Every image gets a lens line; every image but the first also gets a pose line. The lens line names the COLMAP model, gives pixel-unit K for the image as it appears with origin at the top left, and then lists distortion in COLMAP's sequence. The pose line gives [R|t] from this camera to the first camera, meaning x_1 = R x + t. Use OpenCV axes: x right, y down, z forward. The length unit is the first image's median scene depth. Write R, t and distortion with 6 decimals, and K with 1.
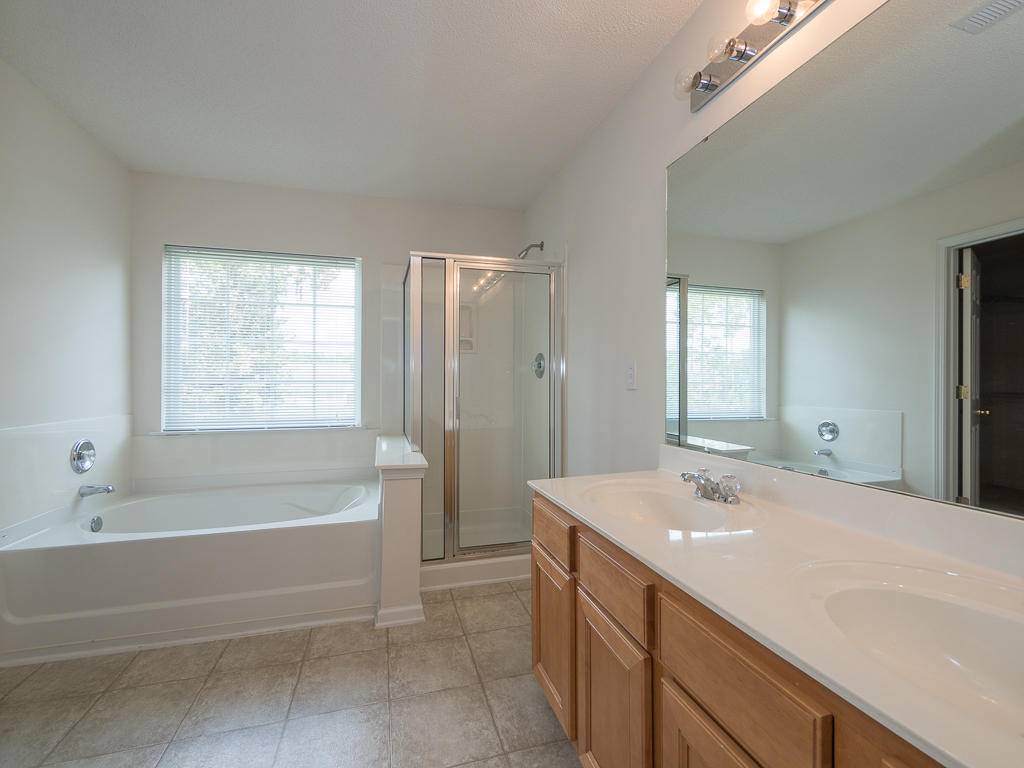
lens RADIAL K [[441.7, 0, 507.0], [0, 441.7, 385.2], [0, 0, 1]] dist [0.008969, -0.000321]
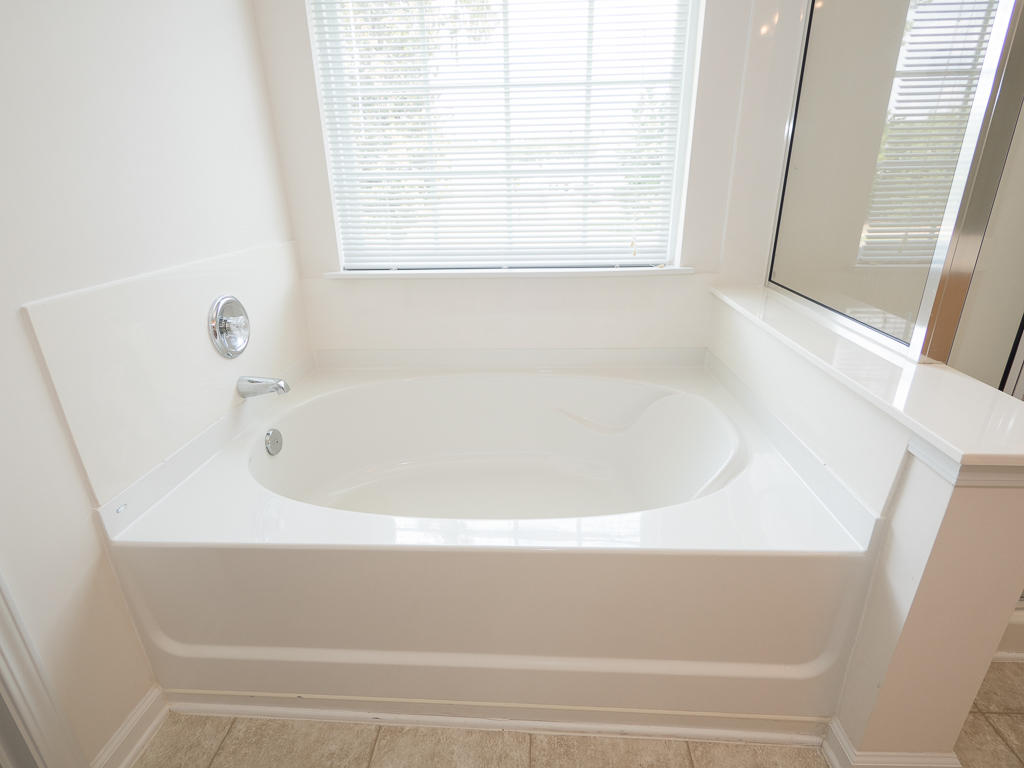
lens RADIAL K [[523.7, 0, 513.8], [0, 523.7, 381.3], [0, 0, 1]] dist [0.002012, -0.000326]
pose [[0.946627, 0.098568, -0.306889, -0.460994], [0.018129, 0.934308, 0.356007, 0.003194], [0.321820, -0.342569, 0.882654, 0.569507]]
